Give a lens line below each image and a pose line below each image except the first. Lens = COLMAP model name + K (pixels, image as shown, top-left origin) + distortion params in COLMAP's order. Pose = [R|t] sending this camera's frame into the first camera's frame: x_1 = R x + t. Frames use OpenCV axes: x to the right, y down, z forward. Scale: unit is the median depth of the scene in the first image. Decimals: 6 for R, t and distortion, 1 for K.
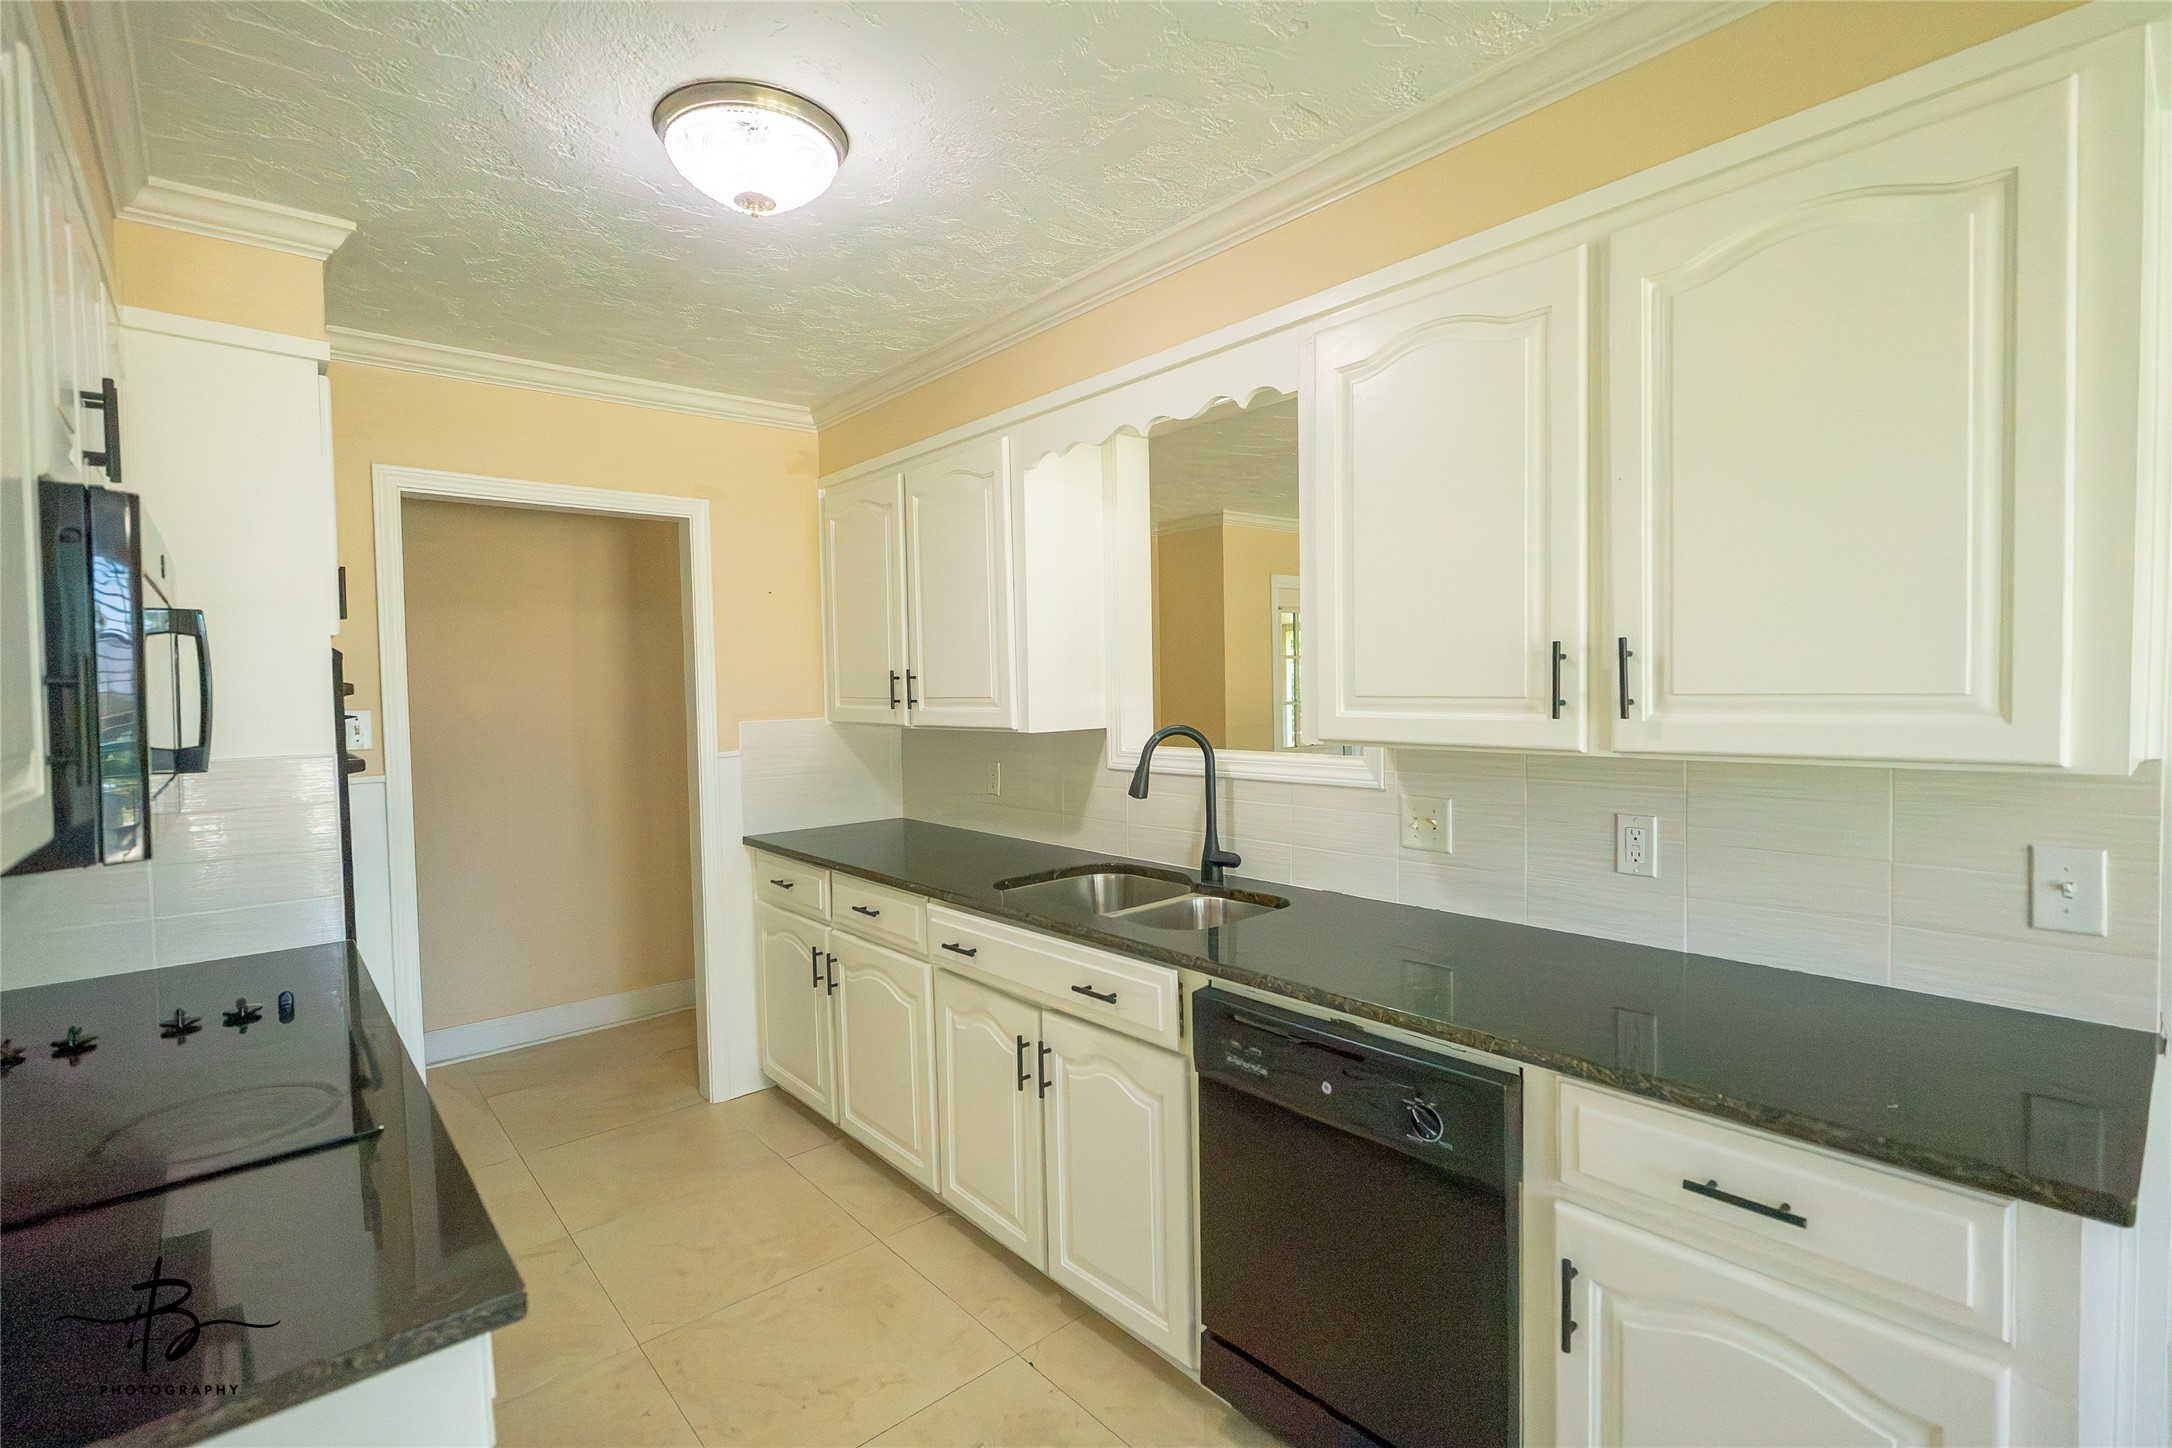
lens RADIAL K [[989.2, 0, 1079.3], [0, 989.2, 716.3], [0, 0, 1]] dist [-0.000378, 0.000199]
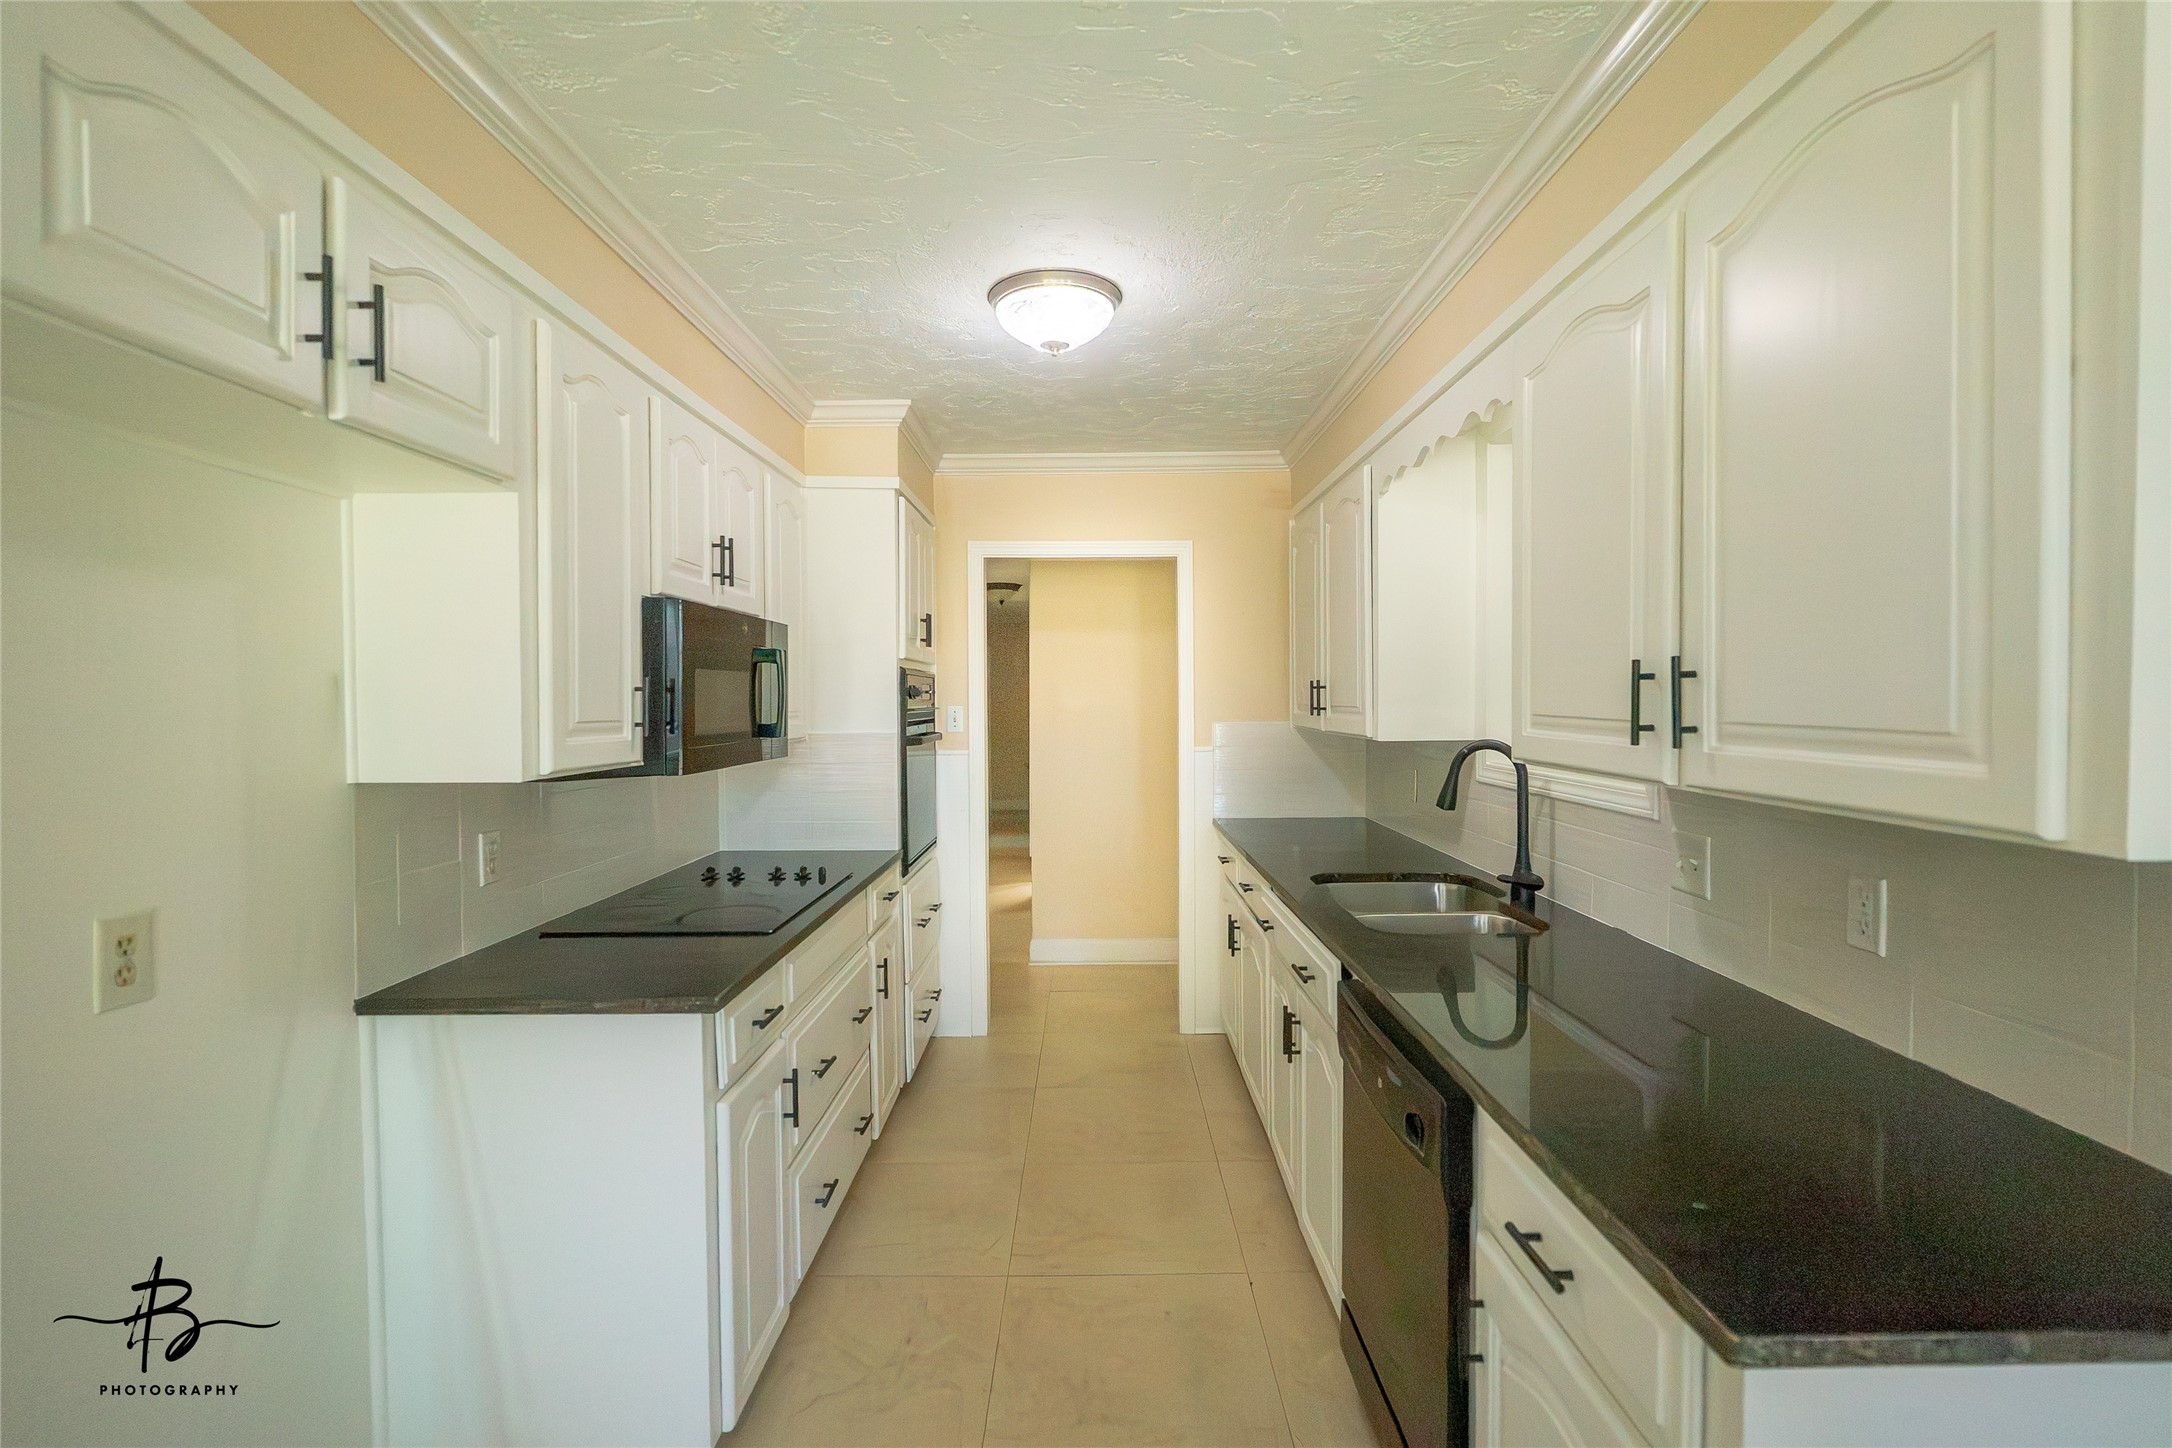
lens RADIAL K [[982.6, 0, 1084.1], [0, 982.6, 719.2], [0, 0, 1]] dist [-0.012069, 0.000647]
pose [[0.754528, 0.031692, -0.655502, 0.579661], [-0.031686, 0.999428, 0.011848, -0.013182], [0.655502, 0.011831, 0.755100, -0.002863]]
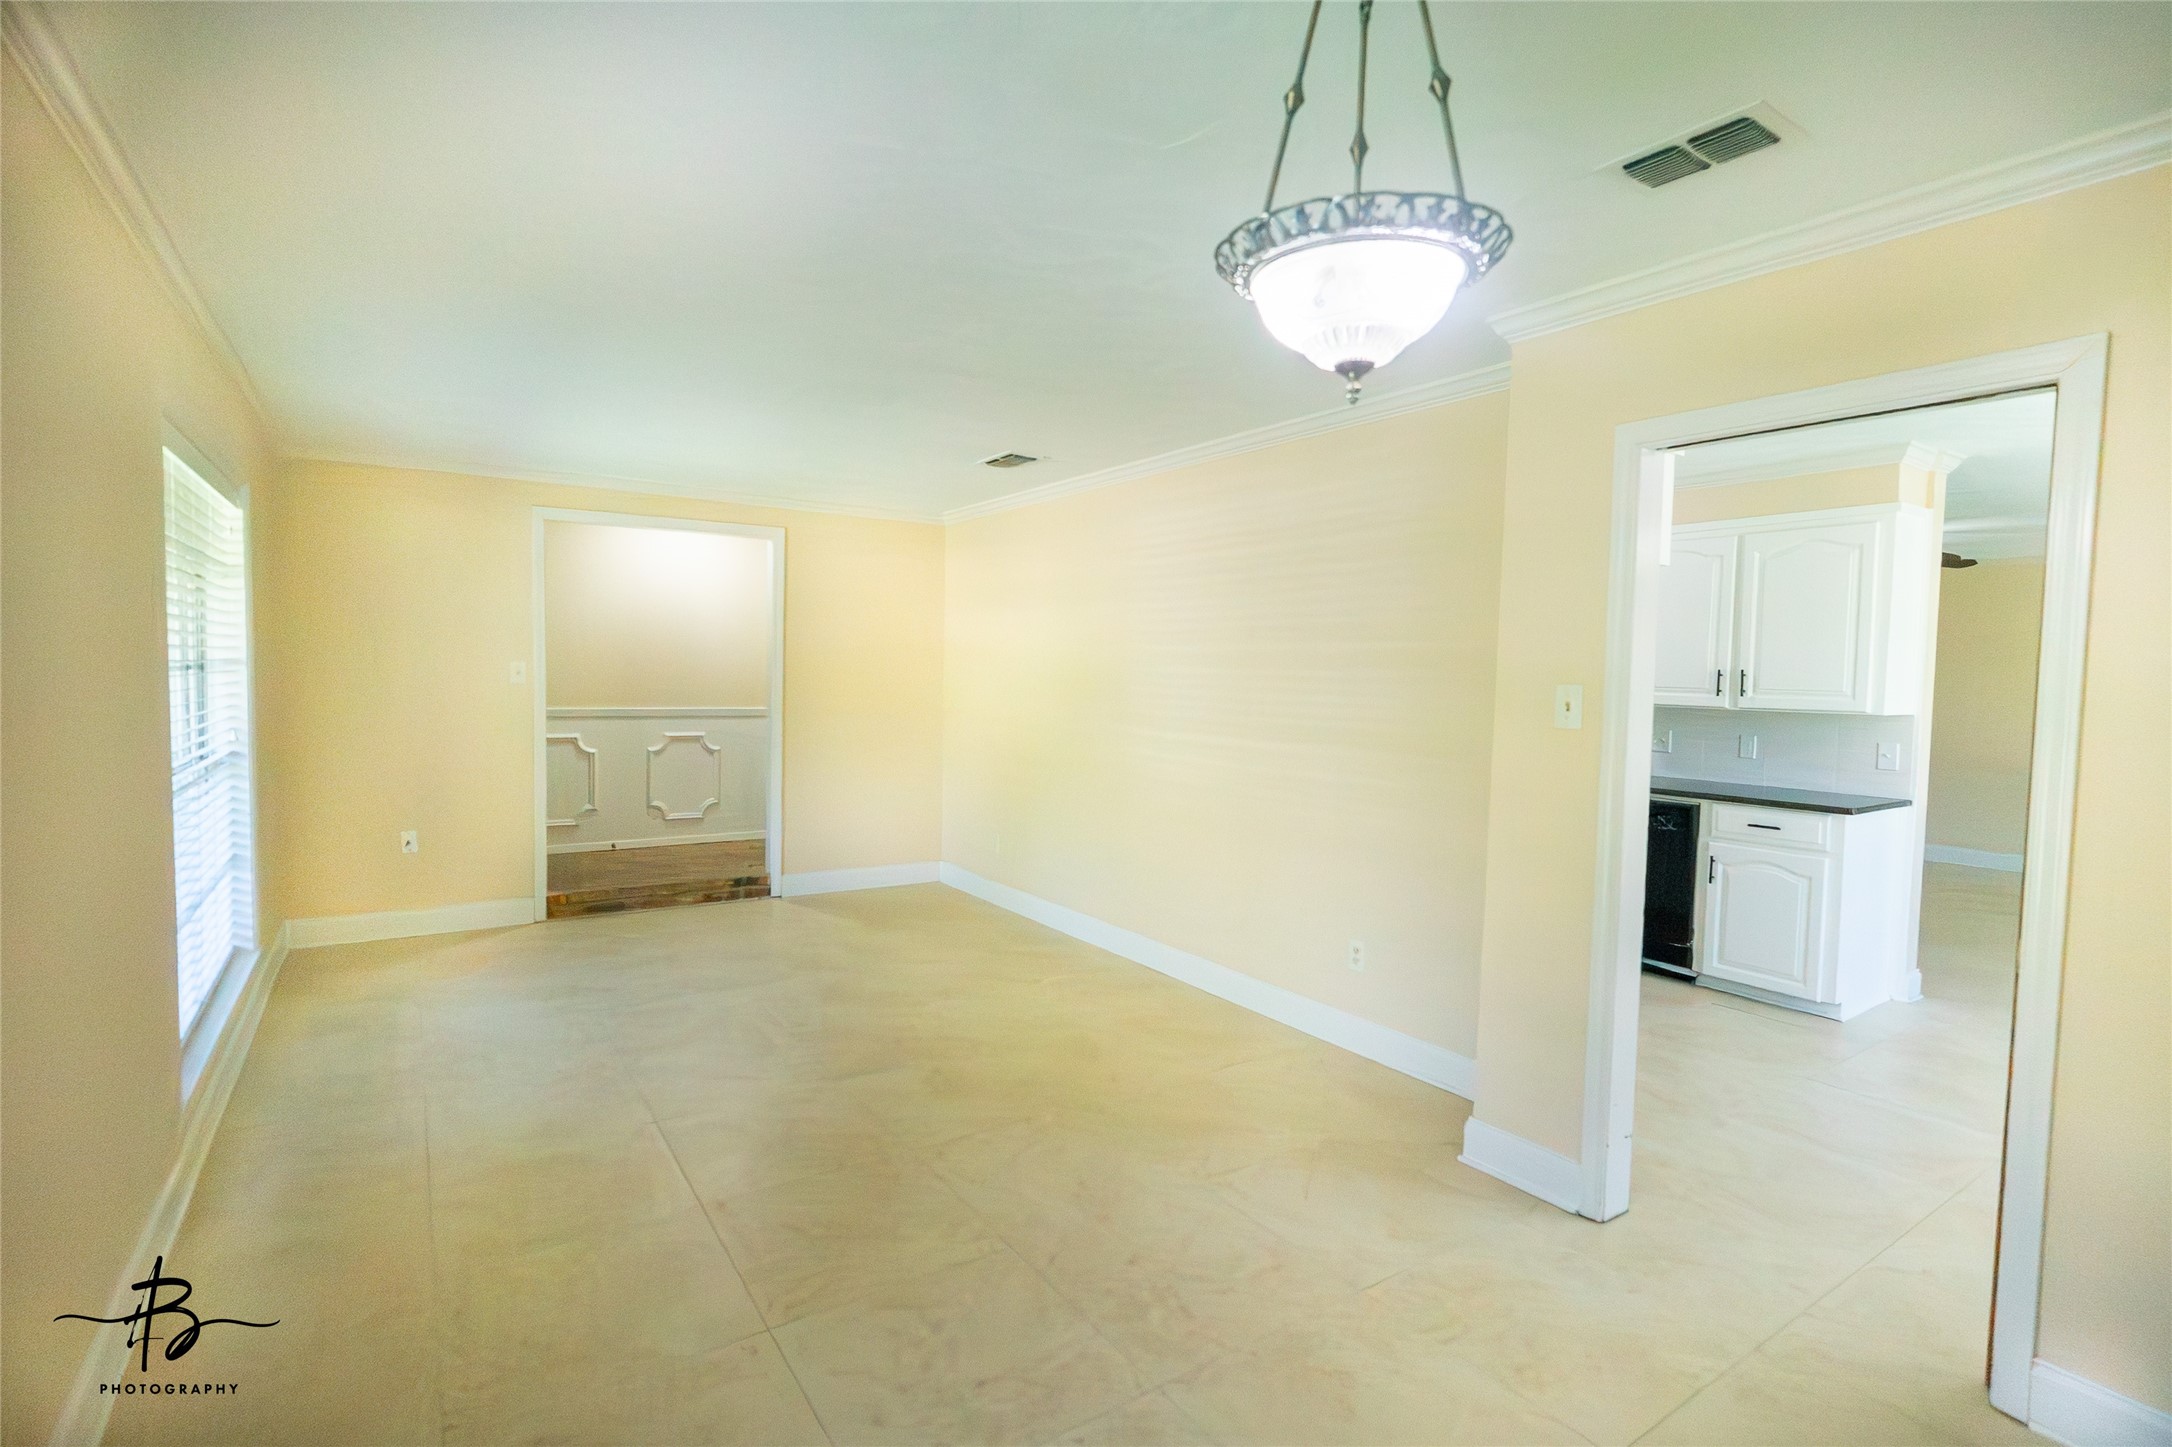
lens RADIAL K [[1023.2, 0, 1086.0], [0, 1023.2, 723.5], [0, 0, 1]] dist [-0.002166, -0.000138]
pose [[0.993147, 0.043981, -0.108284, -0.871562], [-0.041820, 0.998880, 0.022149, 0.078897], [0.109137, -0.017469, 0.993873, -1.846704]]
